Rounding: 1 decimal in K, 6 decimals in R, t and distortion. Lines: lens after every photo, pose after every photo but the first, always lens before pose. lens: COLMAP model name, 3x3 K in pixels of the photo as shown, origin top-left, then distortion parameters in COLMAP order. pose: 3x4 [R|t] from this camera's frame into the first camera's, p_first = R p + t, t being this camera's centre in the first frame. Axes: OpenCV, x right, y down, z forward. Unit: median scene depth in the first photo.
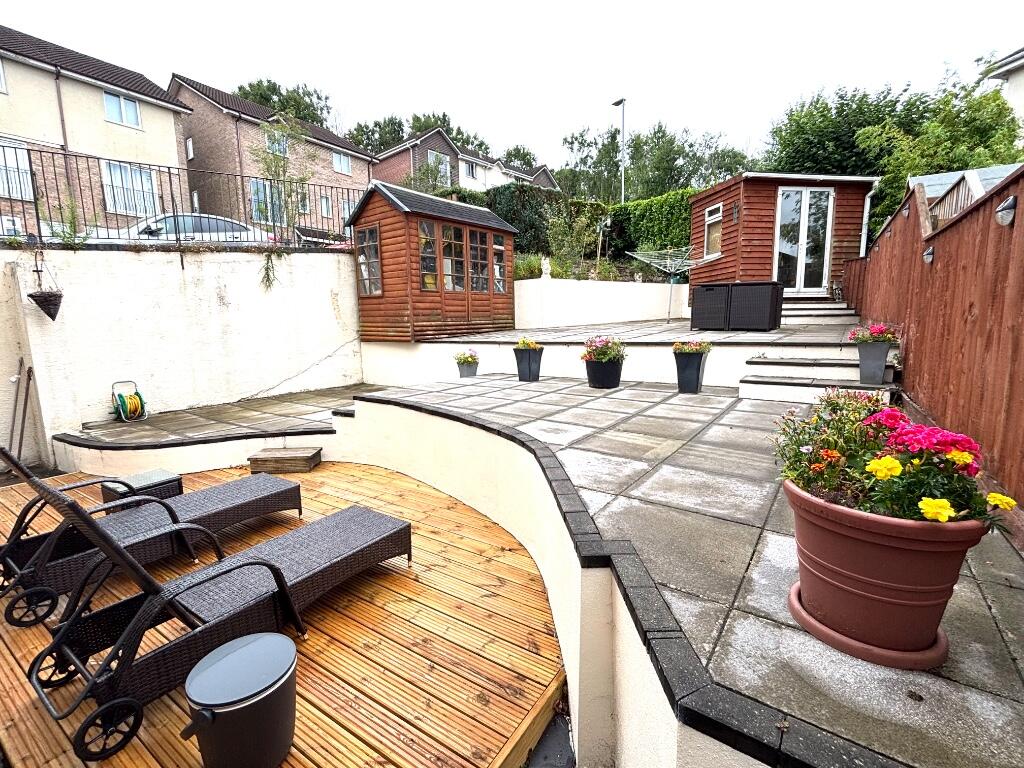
lens RADIAL K [[464.5, 0, 512.0], [0, 464.5, 384.0], [0, 0, 1]] dist [0.005013, -0.000636]
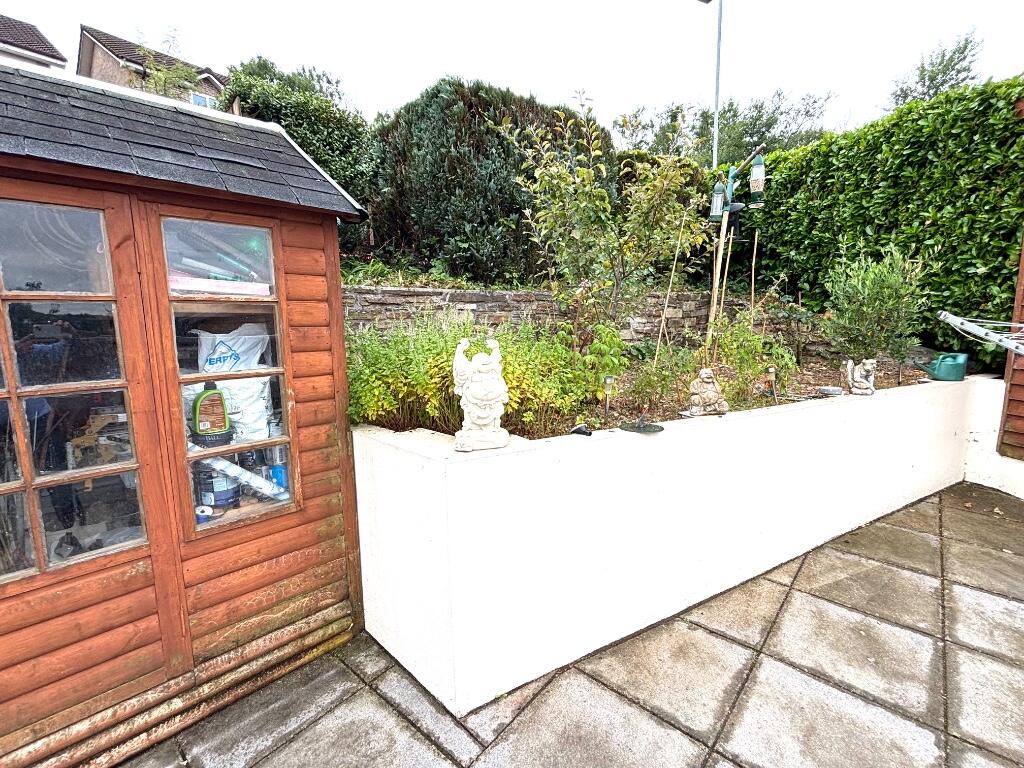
lens RADIAL K [[464.5, 0, 512.0], [0, 464.5, 384.0], [0, 0, 1]] dist [0.005013, -0.000636]
pose [[0.995059, 0.017882, -0.097663, 0.023105], [-0.018199, 0.999832, -0.002356, -0.055127], [0.097604, 0.004122, 0.995217, 0.175793]]
